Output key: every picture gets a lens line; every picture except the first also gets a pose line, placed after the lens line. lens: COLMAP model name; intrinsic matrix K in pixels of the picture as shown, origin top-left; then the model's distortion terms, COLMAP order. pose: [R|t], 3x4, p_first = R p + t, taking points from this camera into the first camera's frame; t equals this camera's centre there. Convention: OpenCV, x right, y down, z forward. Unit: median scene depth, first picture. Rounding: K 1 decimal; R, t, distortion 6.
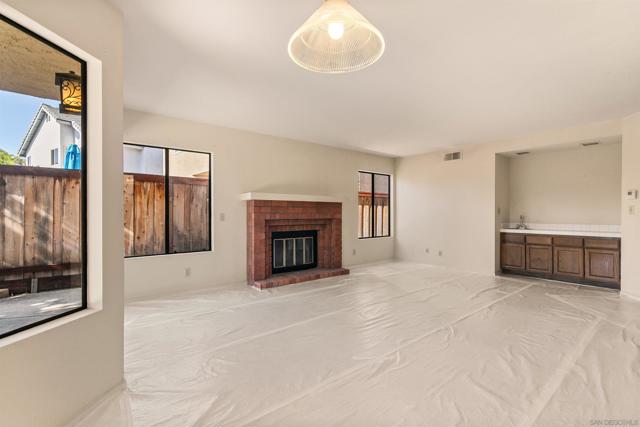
lens RADIAL K [[308.9, 0, 322.8], [0, 308.9, 212.2], [0, 0, 1]] dist [0.002025, -0.000304]
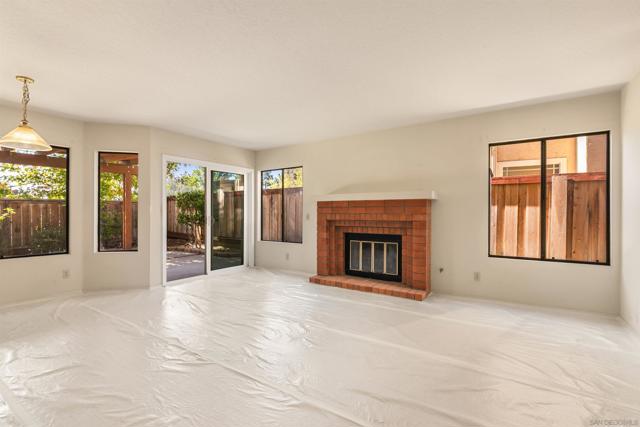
lens RADIAL K [[295.5, 0, 319.6], [0, 295.5, 214.7], [0, 0, 1]] dist [-0.002917, -0.000597]
pose [[0.262786, 0.002300, -0.964852, 0.717777], [-0.000260, 0.999997, 0.002313, 0.003919], [0.964854, -0.000357, 0.262785, 0.650814]]
